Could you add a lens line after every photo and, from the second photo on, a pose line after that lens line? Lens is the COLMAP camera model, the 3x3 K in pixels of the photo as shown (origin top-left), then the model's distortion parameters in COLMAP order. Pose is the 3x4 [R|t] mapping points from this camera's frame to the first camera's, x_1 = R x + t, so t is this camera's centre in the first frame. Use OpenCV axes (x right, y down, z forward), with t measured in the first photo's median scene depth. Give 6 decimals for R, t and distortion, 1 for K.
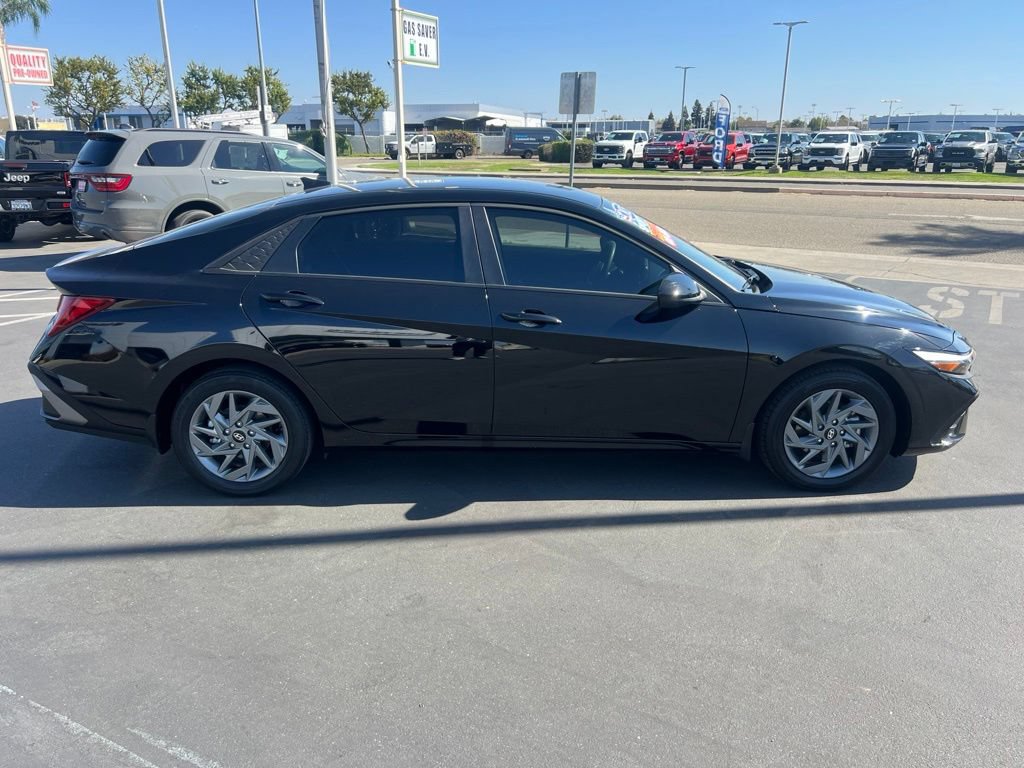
lens RADIAL K [[775.1, 0, 511.7], [0, 775.1, 384.7], [0, 0, 1]] dist [0.056498, -0.067944]
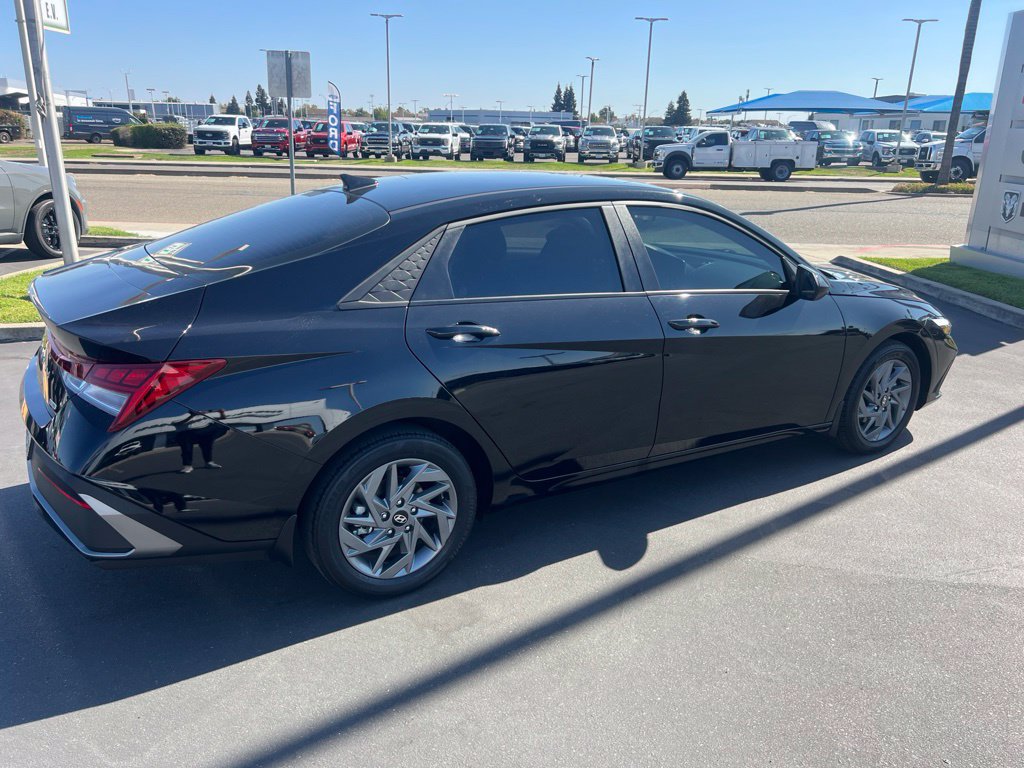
lens RADIAL K [[775.1, 0, 504.7], [0, 775.1, 386.7], [0, 0, 1]] dist [0.056498, -0.067944]
pose [[0.870482, -0.138763, 0.472235, -0.174453], [0.130714, 0.990158, 0.050002, -0.024798], [-0.474526, 0.018202, 0.880053, 0.082057]]
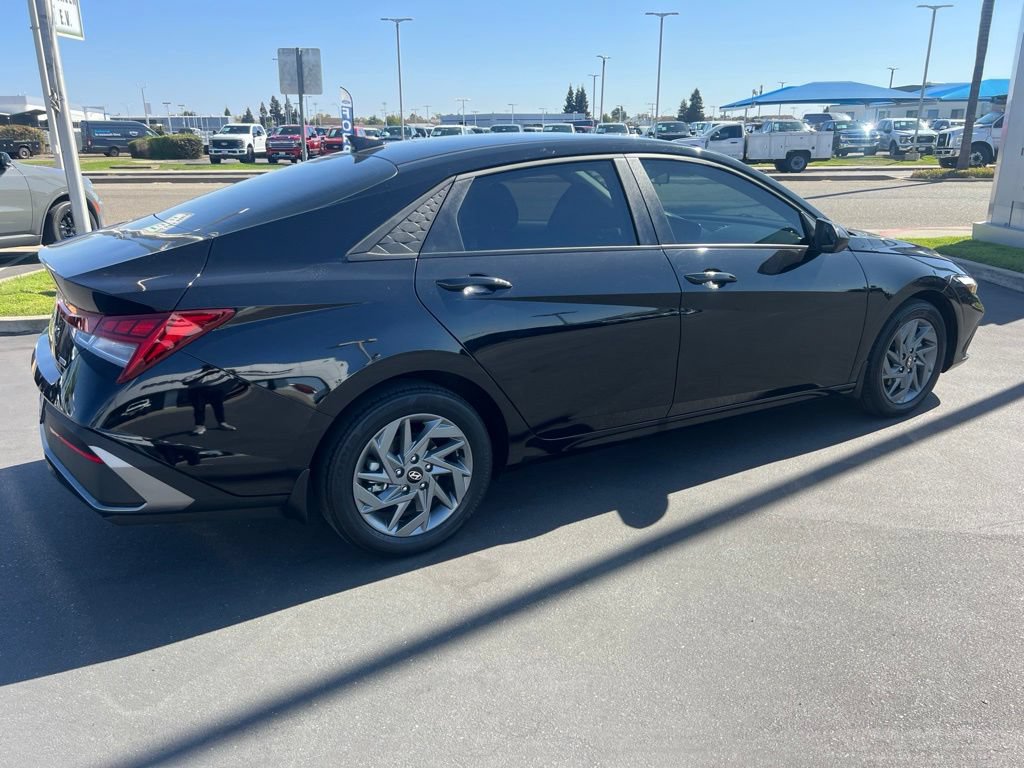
lens RADIAL K [[775.1, 0, 504.6], [0, 775.1, 387.4], [0, 0, 1]] dist [0.056498, -0.067944]
pose [[0.878118, -0.156132, 0.452252, -0.173525], [0.153605, 0.987215, 0.042570, -0.010245], [-0.453117, 0.032087, 0.890873, 0.085572]]
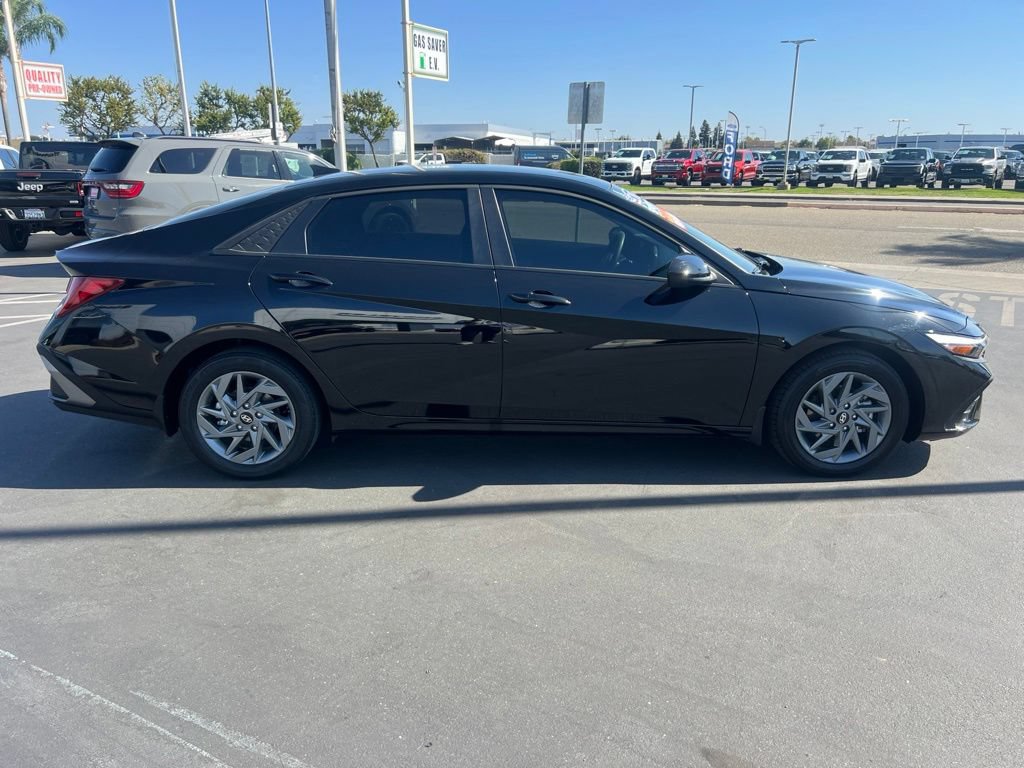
lens RADIAL K [[775.1, 0, 512.7], [0, 775.1, 386.9], [0, 0, 1]] dist [0.056498, -0.067944]
pose [[0.999954, 0.002185, -0.009322, -0.000077], [-0.002386, 0.999765, -0.021538, 0.013655], [0.009273, 0.021559, 0.999725, 0.001910]]
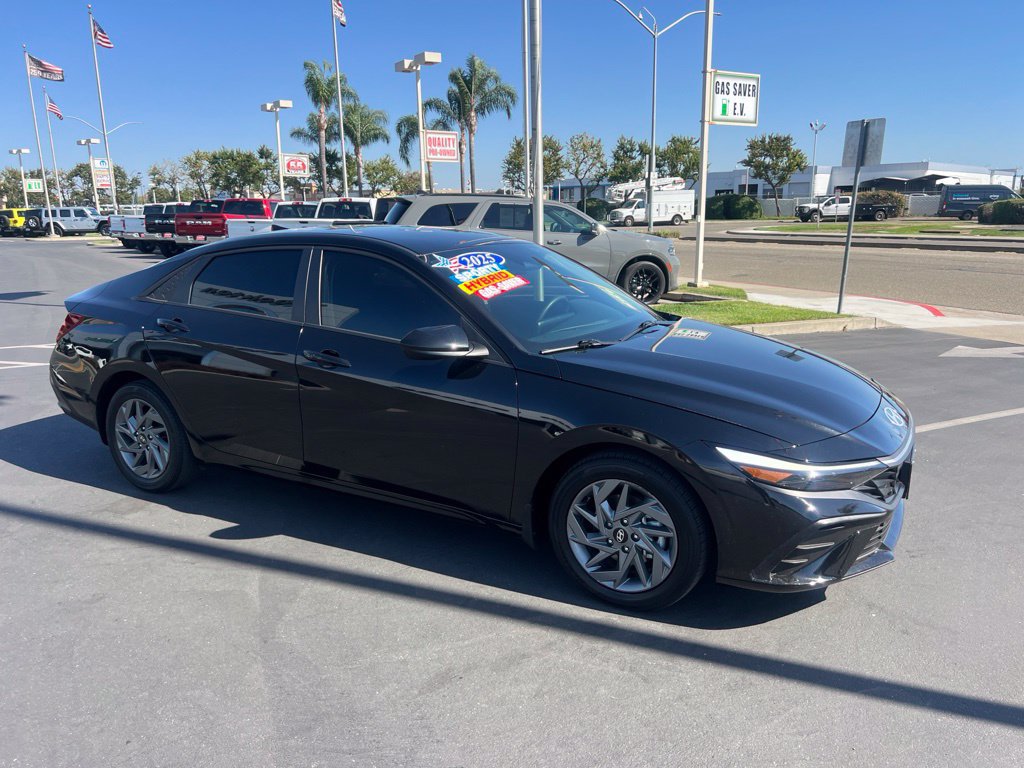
lens RADIAL K [[775.1, 0, 520.4], [0, 775.1, 388.4], [0, 0, 1]] dist [0.056498, -0.067944]
pose [[0.864432, 0.104140, -0.491845, 0.207867], [-0.139726, 0.989534, -0.036055, -0.013187], [0.482942, 0.099891, 0.869936, 0.069729]]
